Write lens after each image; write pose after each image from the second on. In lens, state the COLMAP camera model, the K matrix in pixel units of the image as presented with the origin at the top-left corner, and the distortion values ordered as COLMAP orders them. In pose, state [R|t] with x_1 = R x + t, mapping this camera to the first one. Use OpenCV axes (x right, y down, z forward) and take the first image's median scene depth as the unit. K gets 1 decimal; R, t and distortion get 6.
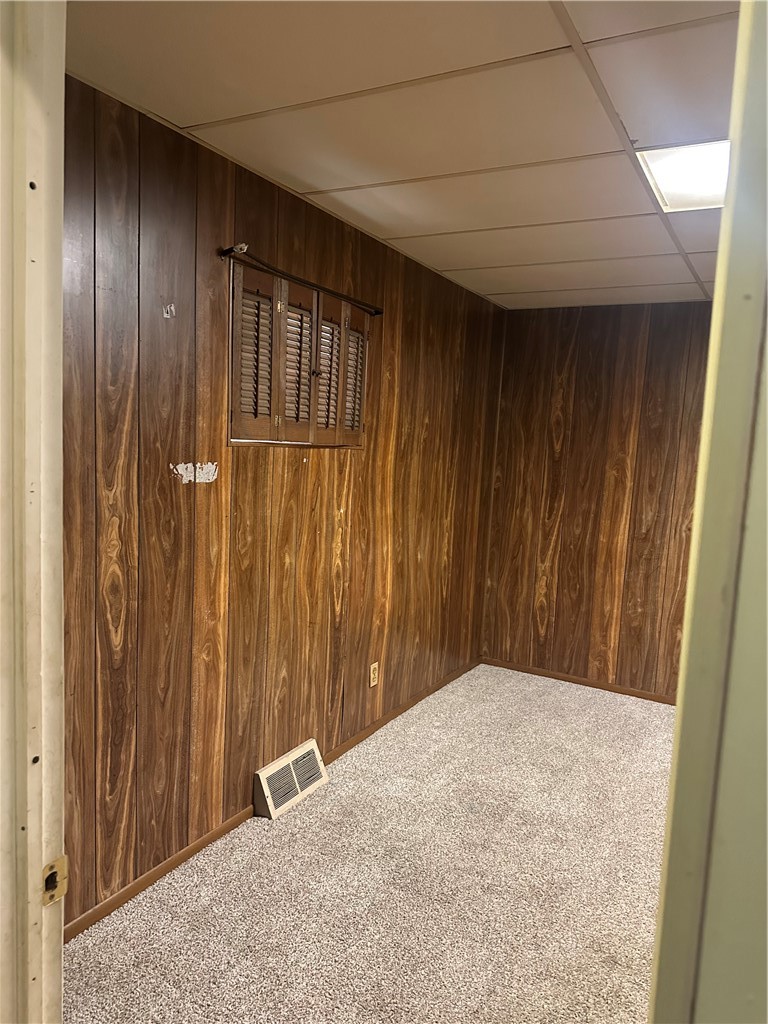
lens RADIAL K [[721.6, 0, 386.0], [0, 721.6, 513.7], [0, 0, 1]] dist [0.051432, -0.002946]
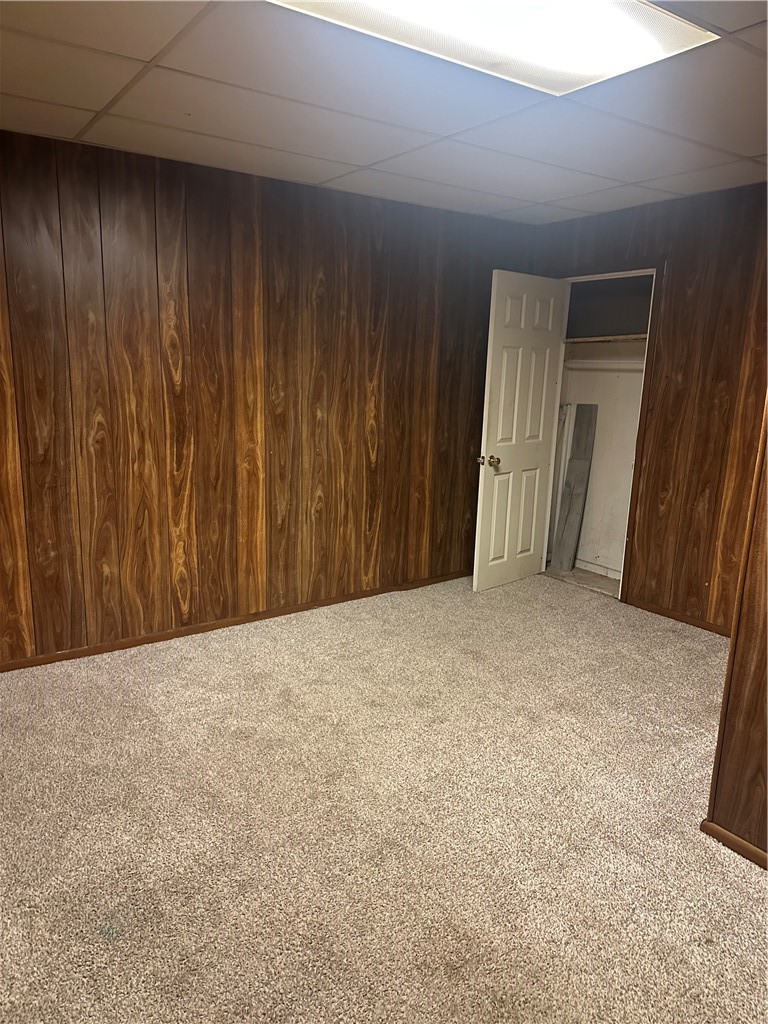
lens RADIAL K [[721.6, 0, 383.0], [0, 721.6, 513.9], [0, 0, 1]] dist [0.051432, -0.002946]
pose [[0.442946, -0.221815, 0.868676, -0.163672], [0.089642, 0.975013, 0.203259, -0.036010], [-0.892056, -0.012163, 0.451762, 0.337568]]
